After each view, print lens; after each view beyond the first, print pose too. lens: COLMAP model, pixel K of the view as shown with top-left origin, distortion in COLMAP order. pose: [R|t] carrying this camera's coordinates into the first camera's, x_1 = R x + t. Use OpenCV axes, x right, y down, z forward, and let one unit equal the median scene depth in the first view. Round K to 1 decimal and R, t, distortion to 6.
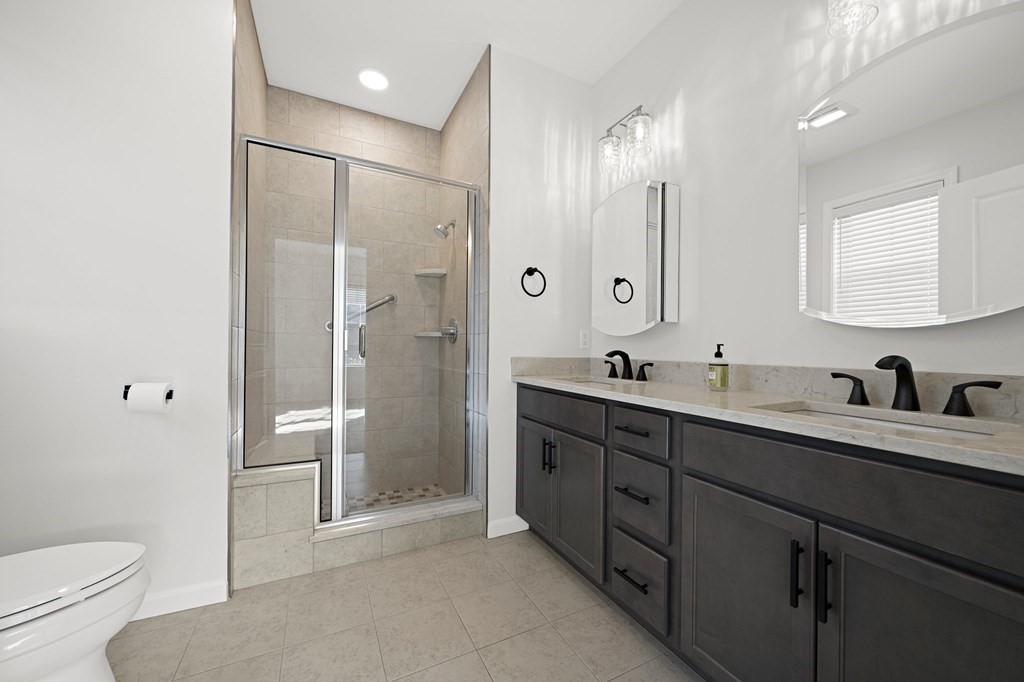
lens RADIAL K [[385.6, 0, 511.8], [0, 385.6, 344.8], [0, 0, 1]] dist [-0.003248, -0.000303]
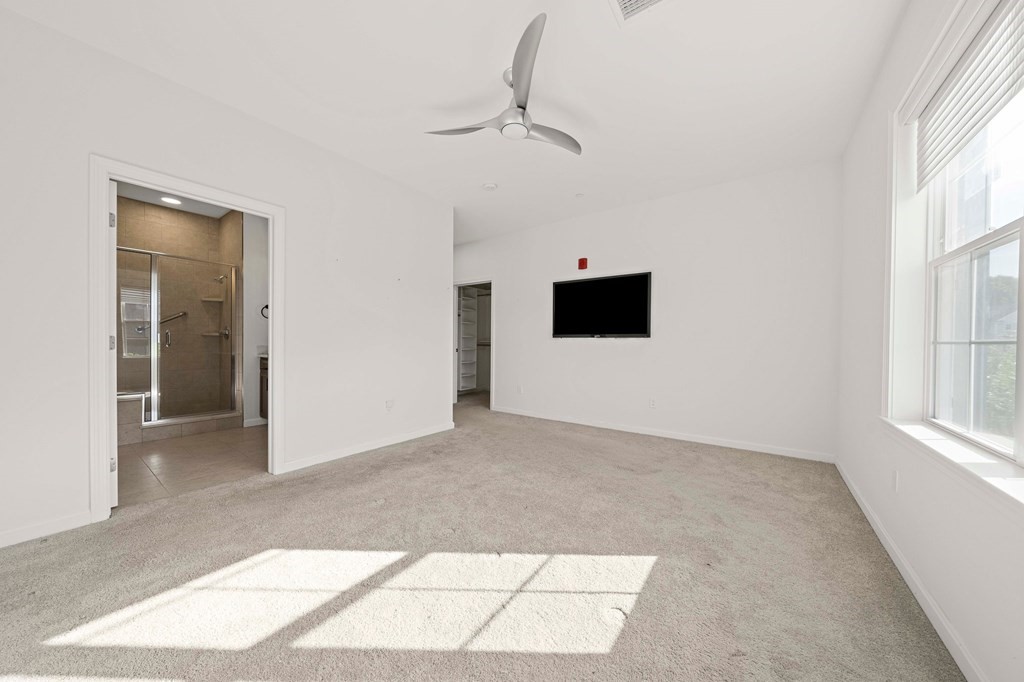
lens RADIAL K [[349.4, 0, 510.0], [0, 349.4, 344.2], [0, 0, 1]] dist [-0.002784, -0.000176]
pose [[0.892681, -0.005073, 0.450661, 0.308915], [0.000420, 0.999946, 0.010425, 0.003271], [-0.450689, -0.009117, 0.892635, -1.129125]]
